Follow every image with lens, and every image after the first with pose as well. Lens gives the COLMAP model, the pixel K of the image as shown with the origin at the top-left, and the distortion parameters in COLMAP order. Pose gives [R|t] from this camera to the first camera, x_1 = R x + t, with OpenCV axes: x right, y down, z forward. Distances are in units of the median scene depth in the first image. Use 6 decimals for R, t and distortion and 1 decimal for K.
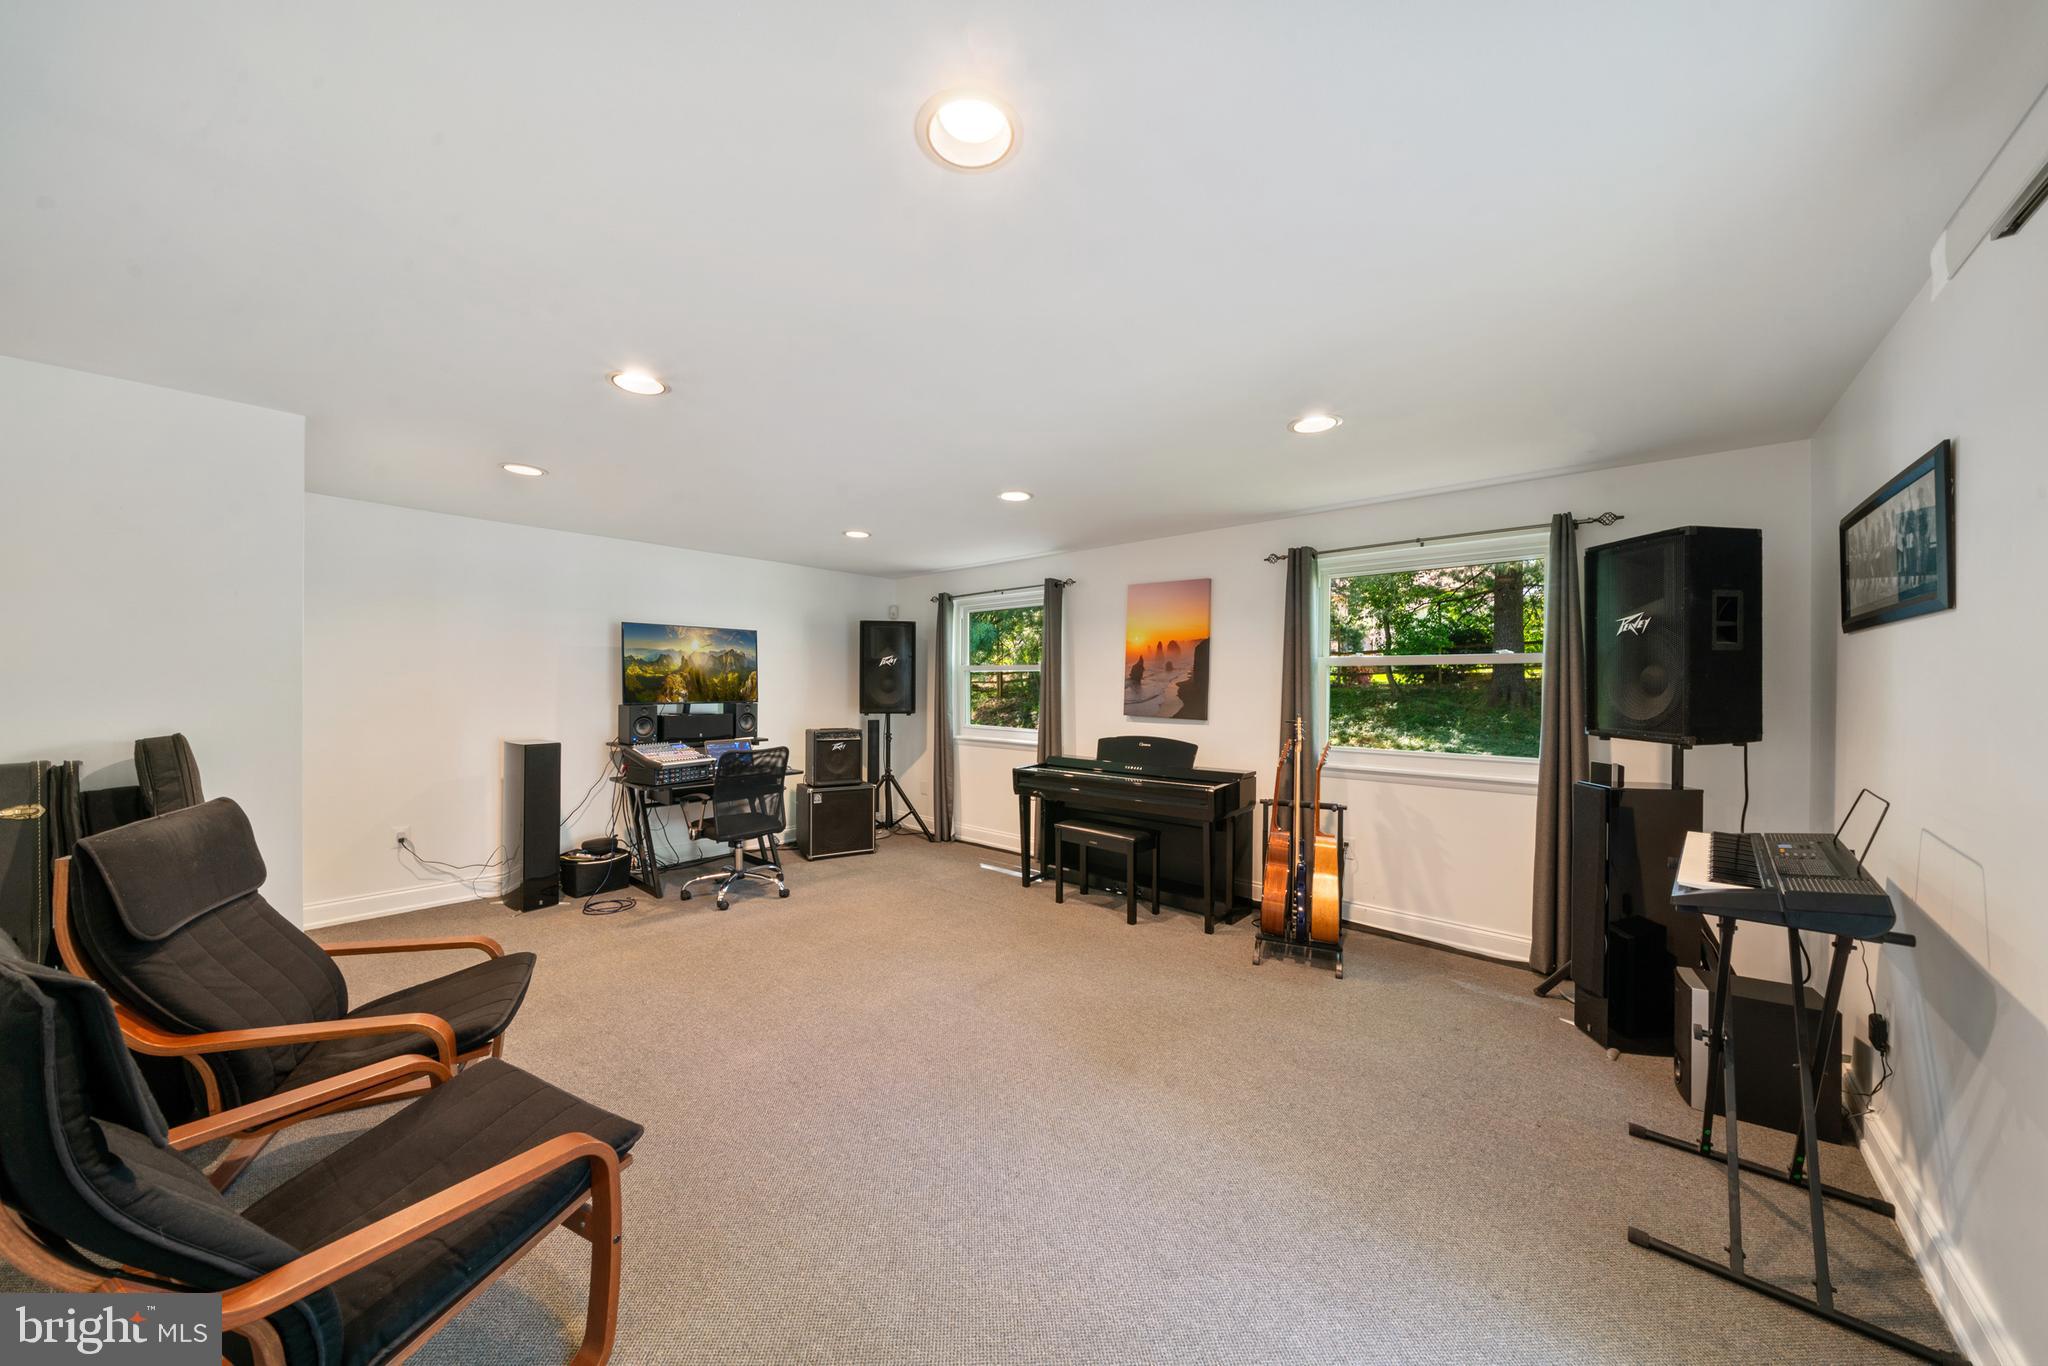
lens RADIAL K [[692.0, 0, 1016.6], [0, 692.0, 682.8], [0, 0, 1]] dist [-0.005785, -0.000069]
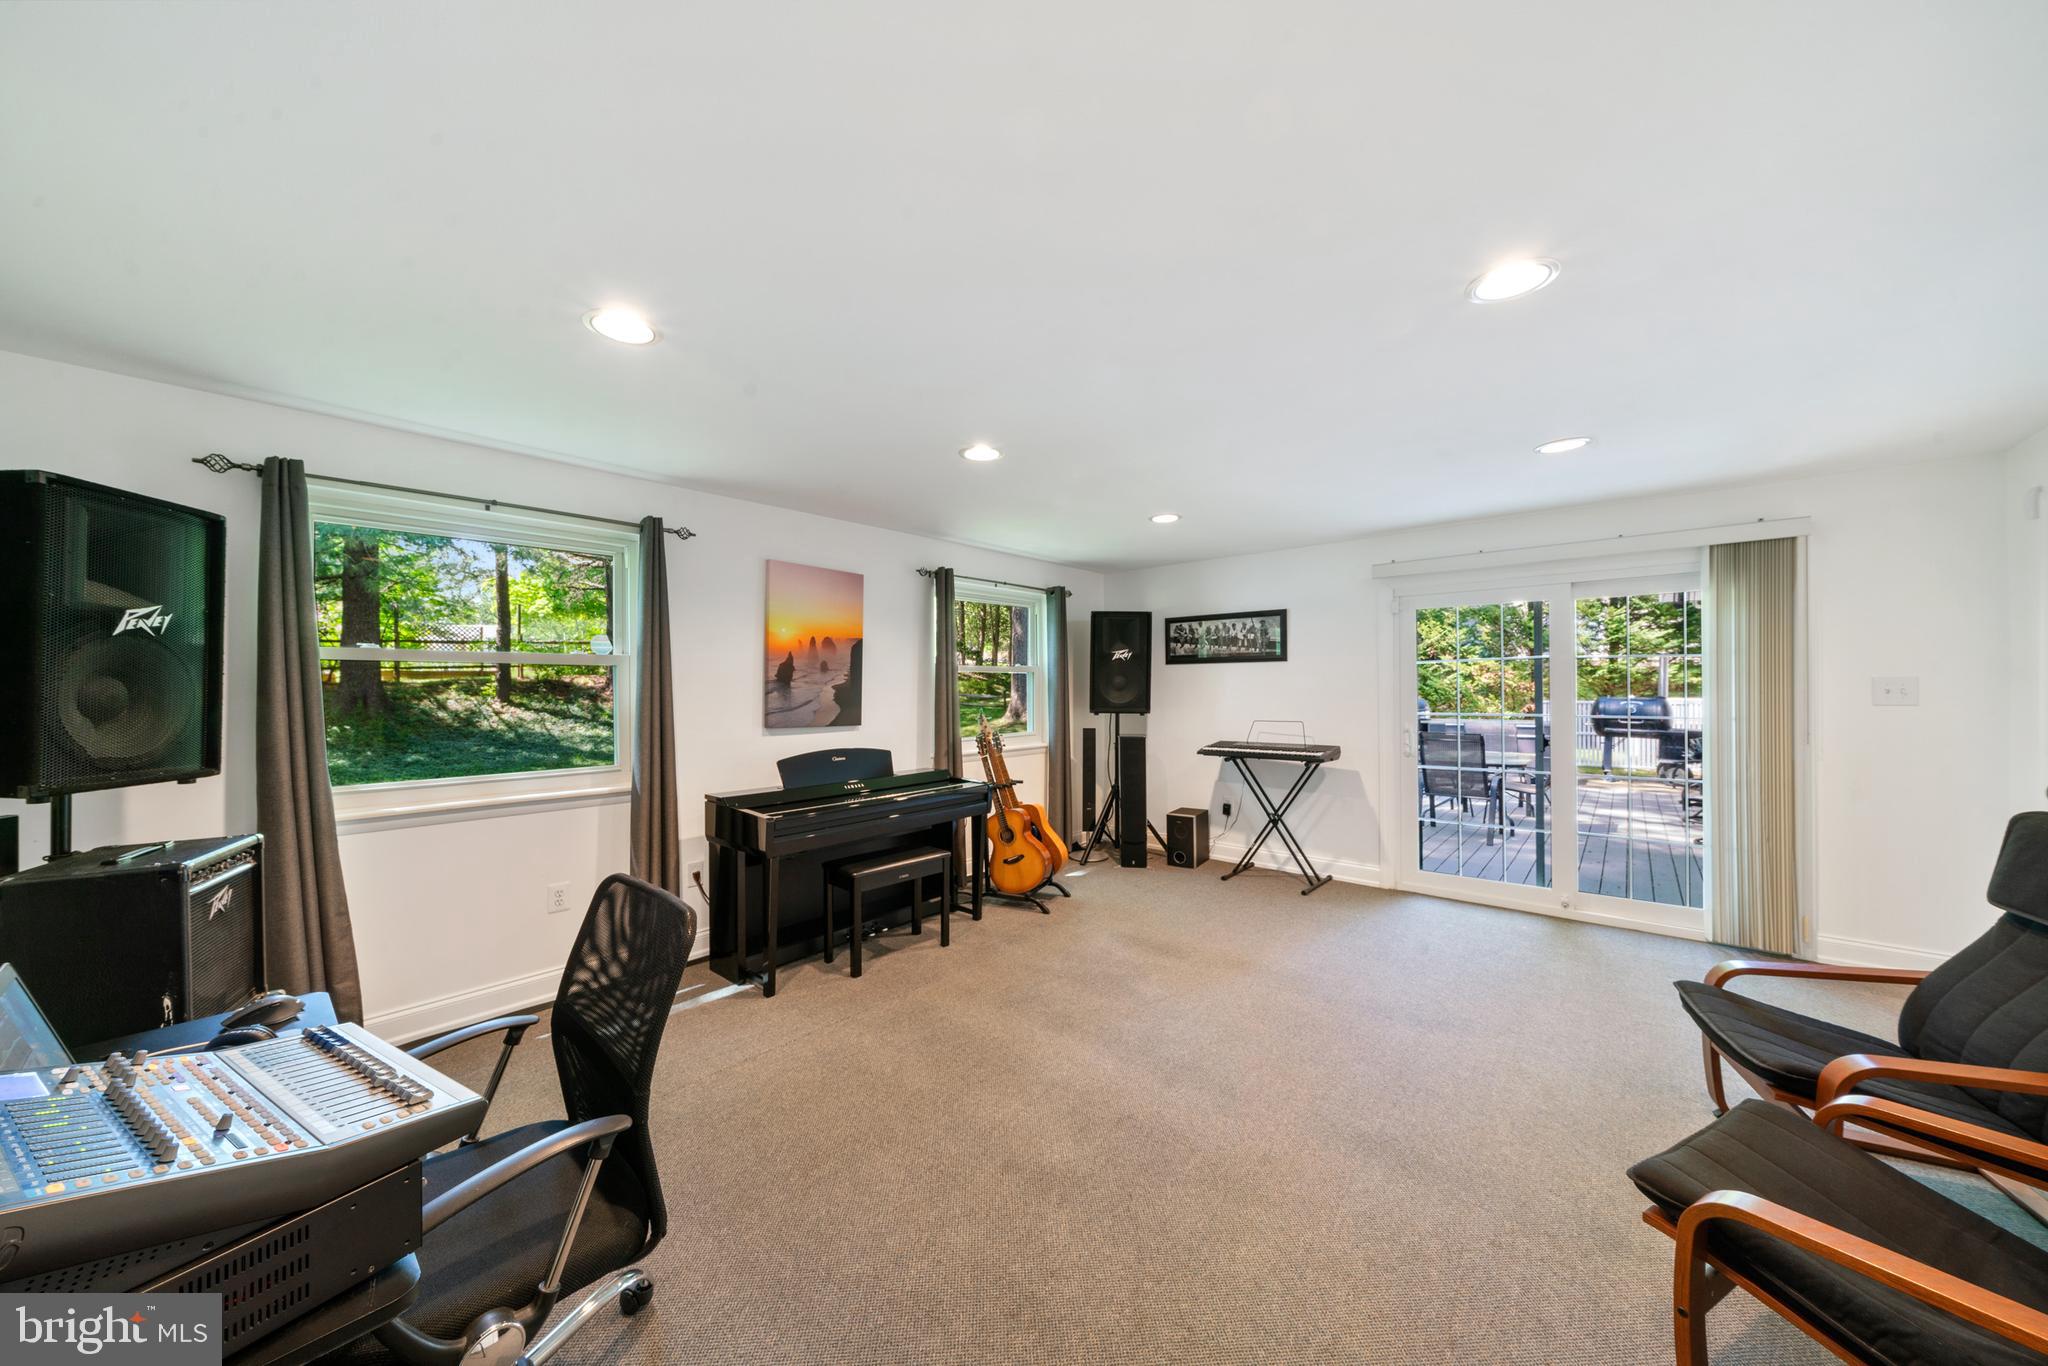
lens RADIAL K [[692.0, 0, 1016.6], [0, 692.0, 682.8], [0, 0, 1]] dist [-0.005785, -0.000069]
pose [[0.005126, 0.001884, 0.999985, -0.638789], [0.005480, 0.999983, -0.001912, -0.000474], [-0.999972, 0.005490, 0.005115, 0.755492]]
